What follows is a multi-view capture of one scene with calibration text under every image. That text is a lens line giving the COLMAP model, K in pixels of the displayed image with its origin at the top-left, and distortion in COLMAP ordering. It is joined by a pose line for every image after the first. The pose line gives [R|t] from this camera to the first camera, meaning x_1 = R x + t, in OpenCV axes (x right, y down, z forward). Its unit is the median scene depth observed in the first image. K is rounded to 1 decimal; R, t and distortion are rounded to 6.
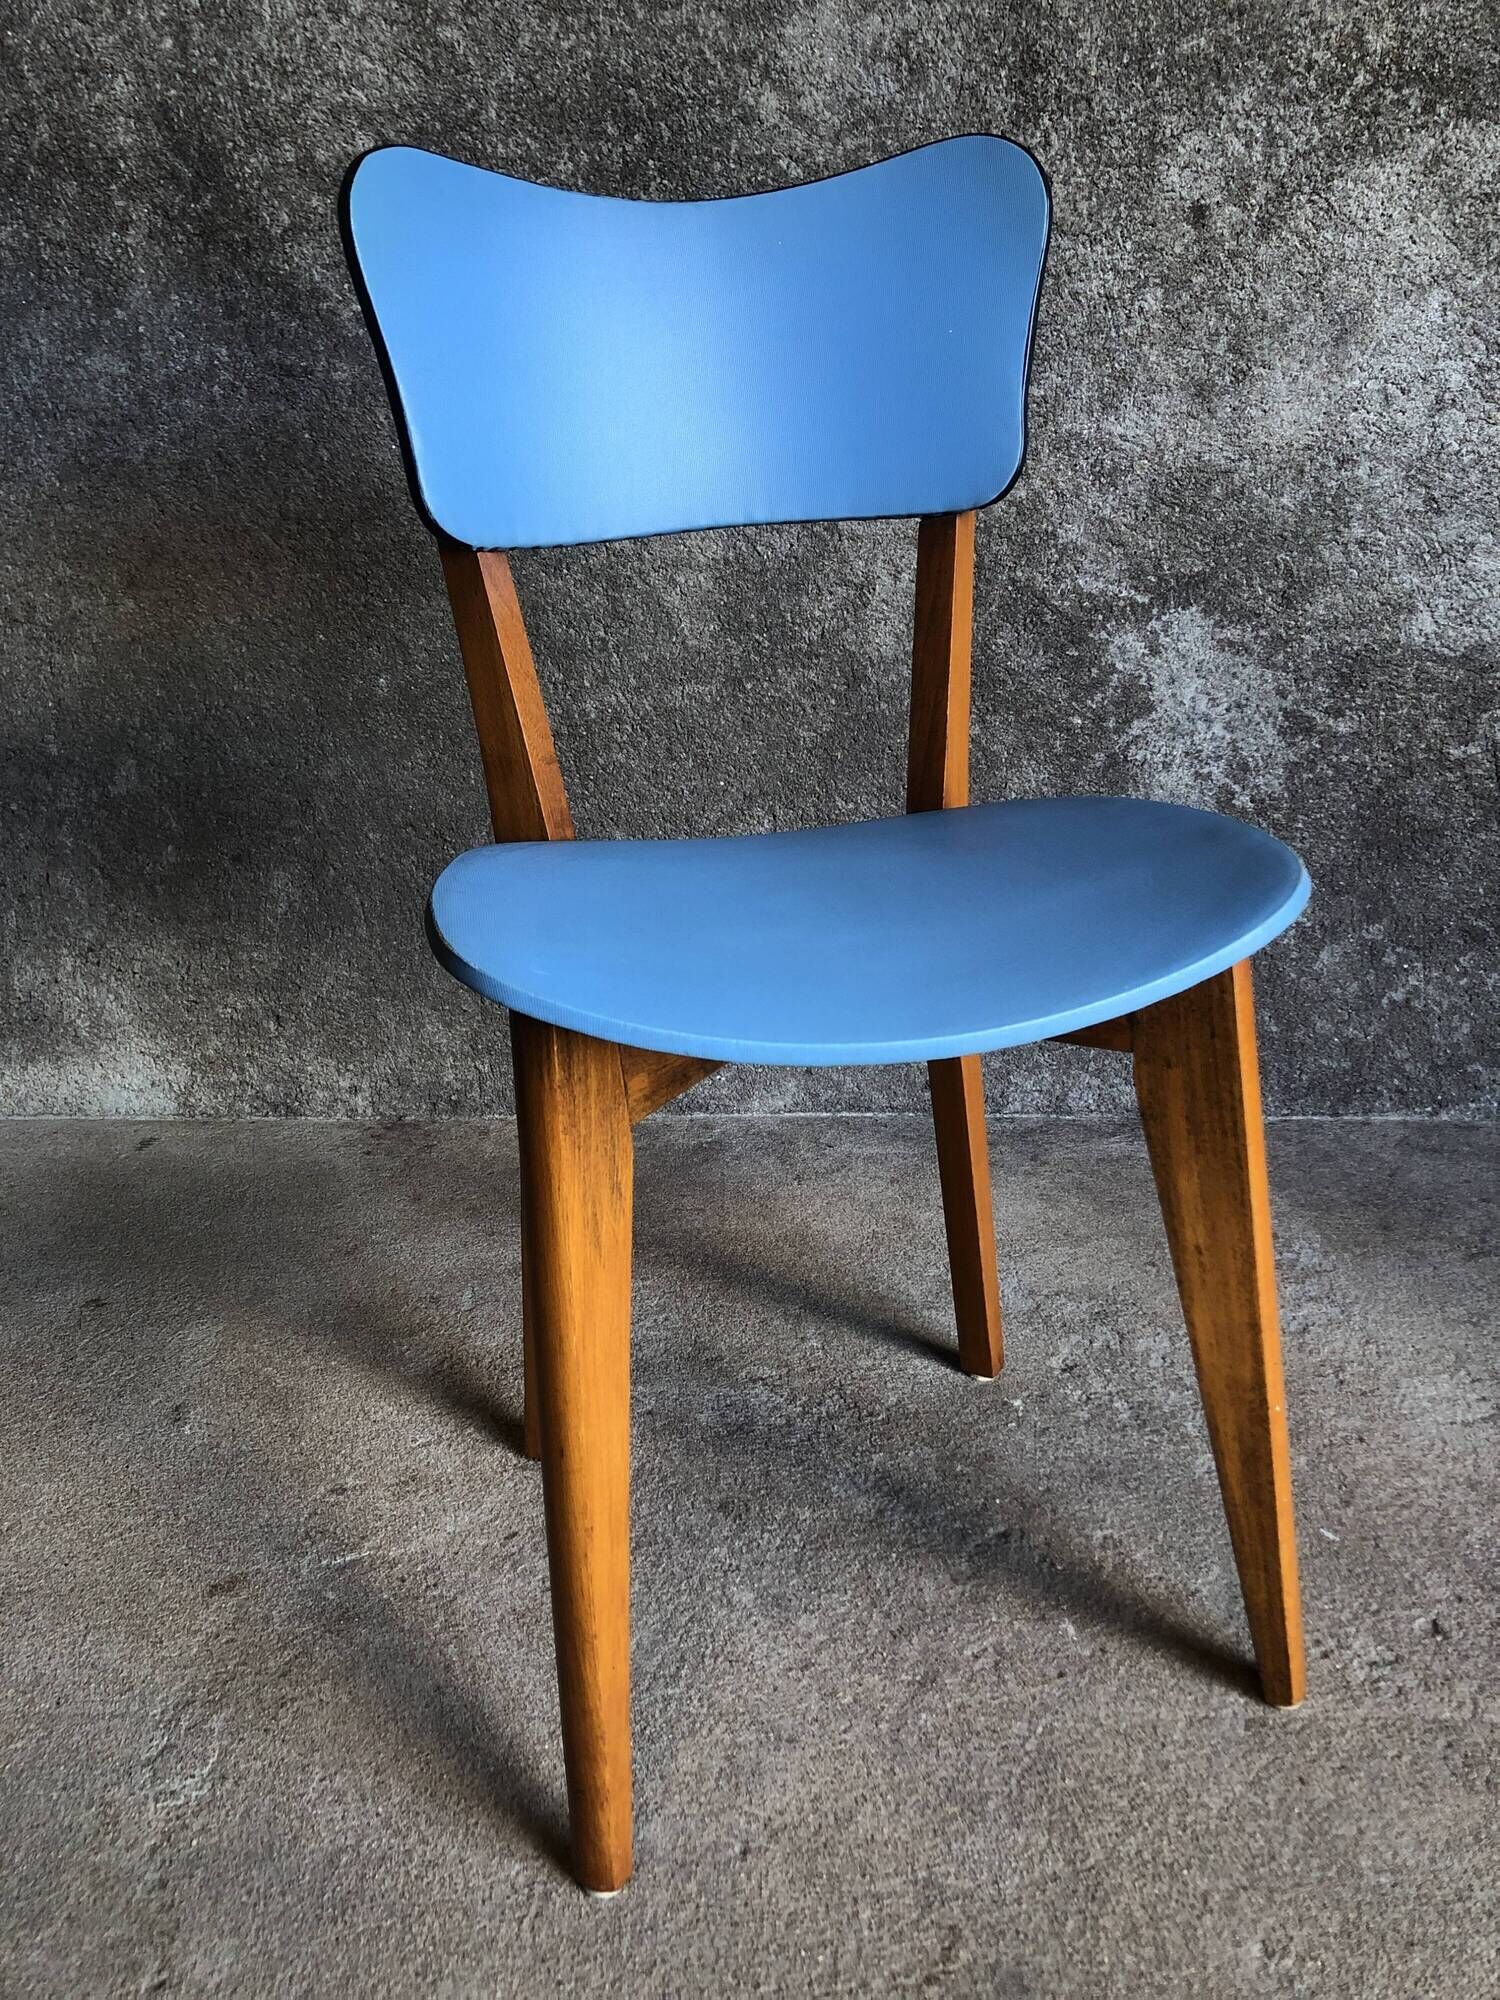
lens RADIAL K [[1639.6, 0, 754.6], [0, 1639.6, 1010.6], [0, 0, 1]] dist [0.010885, 0.006147]
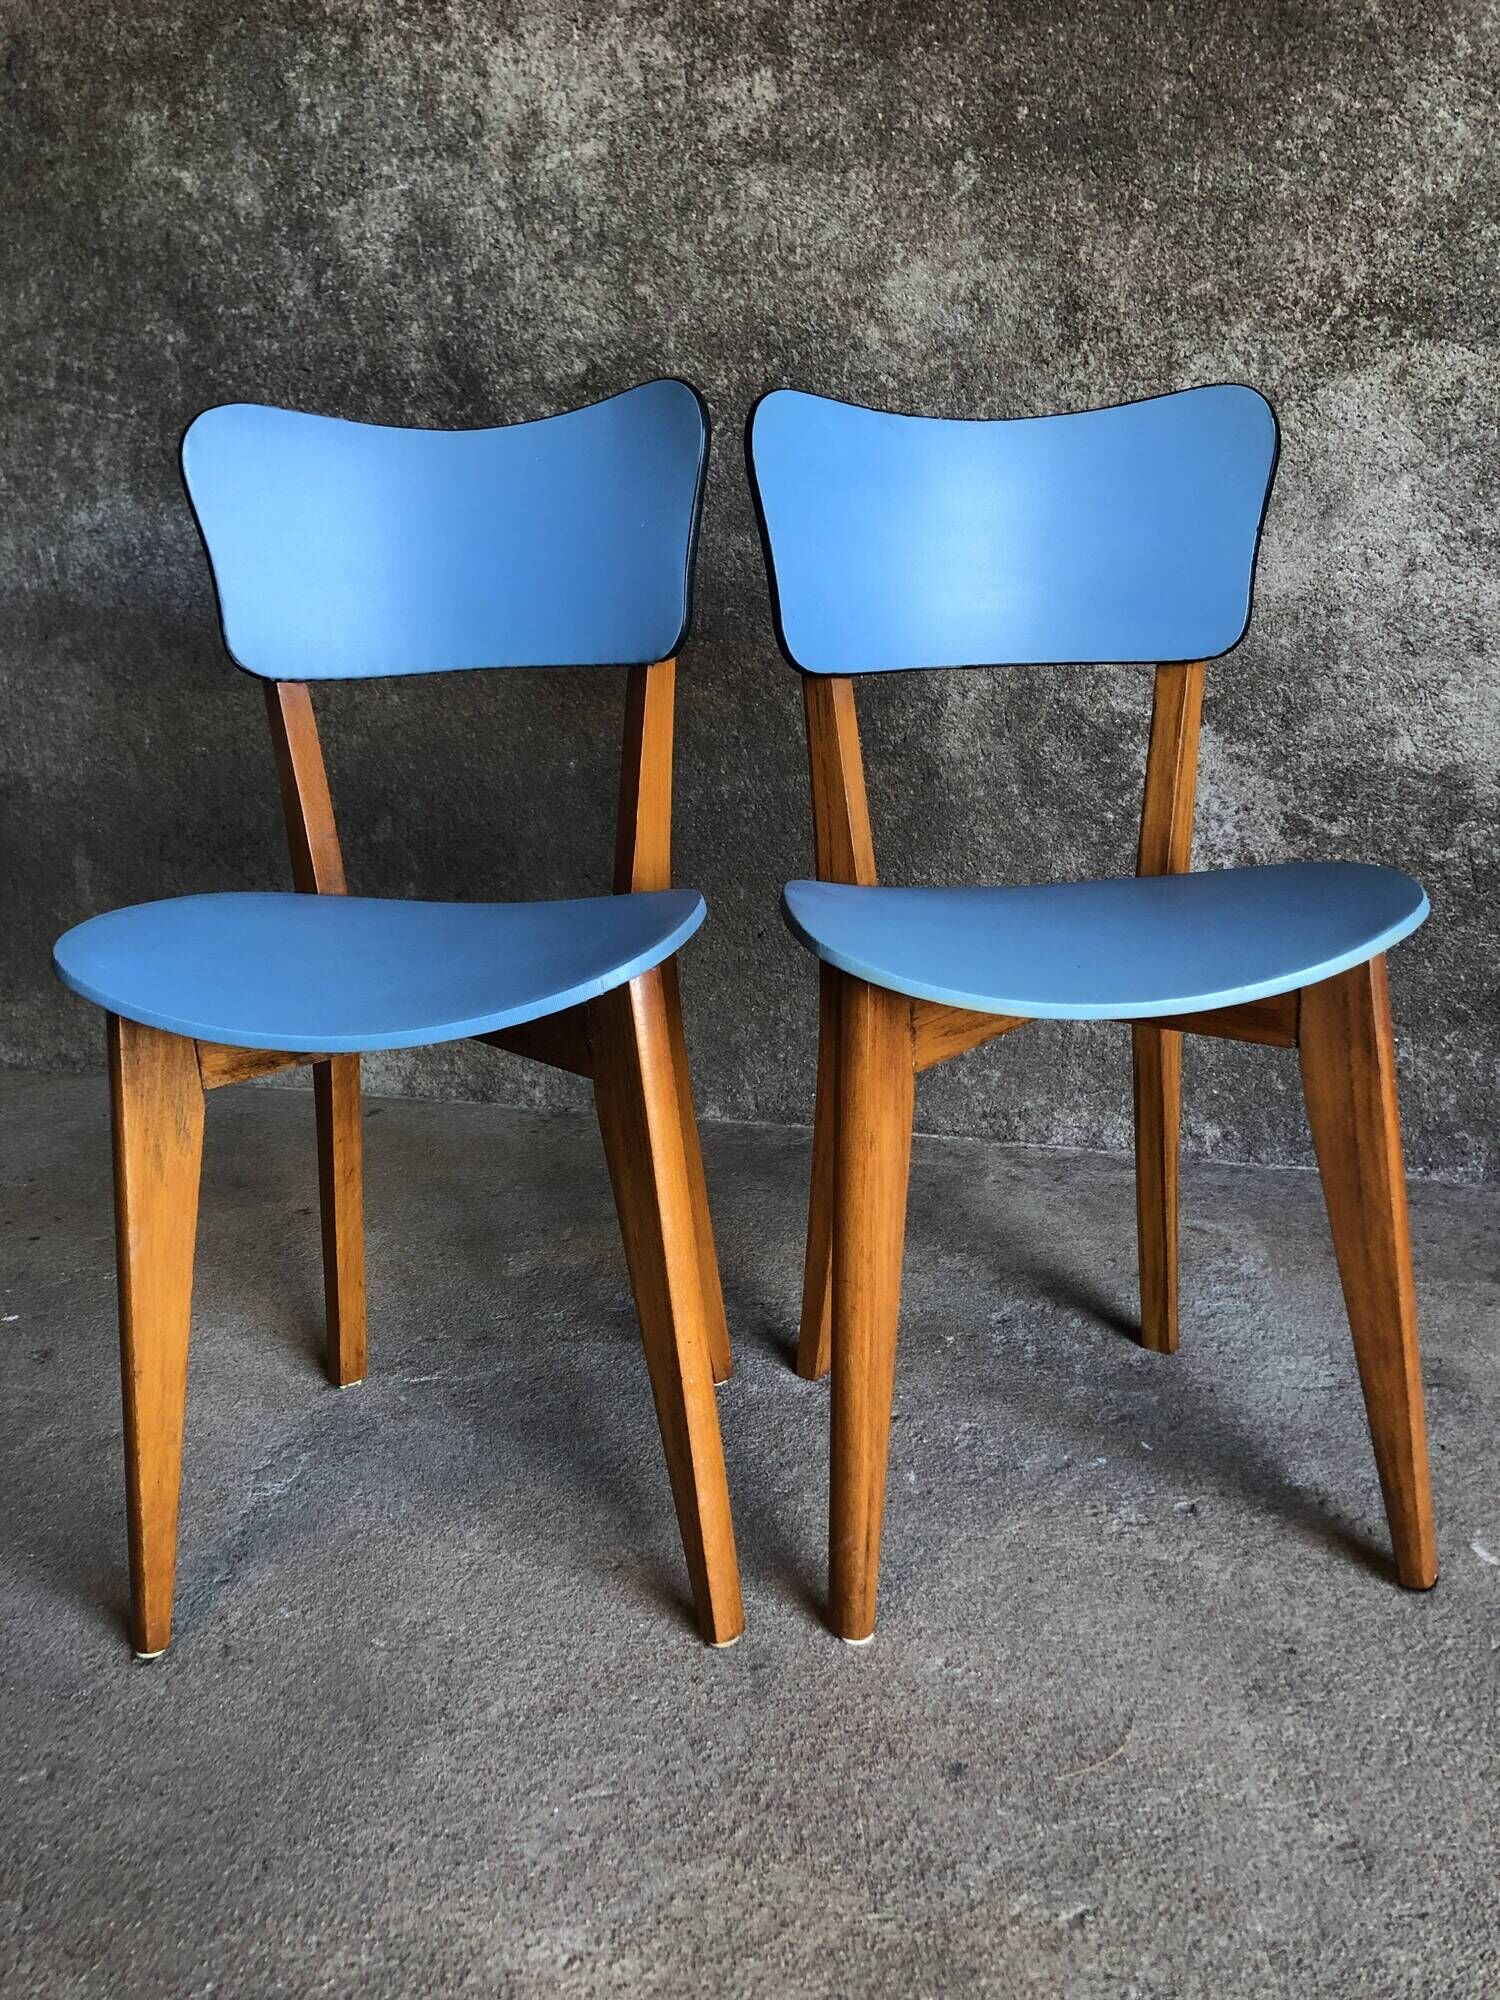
lens RADIAL K [[1639.6, 0, 757.1], [0, 1639.6, 985.4], [0, 0, 1]] dist [0.010885, 0.006147]
pose [[0.975953, 0.065045, -0.208048, 0.212676], [-0.081985, 0.993893, -0.073855, 0.061046], [0.201974, 0.089136, 0.975326, -0.230214]]
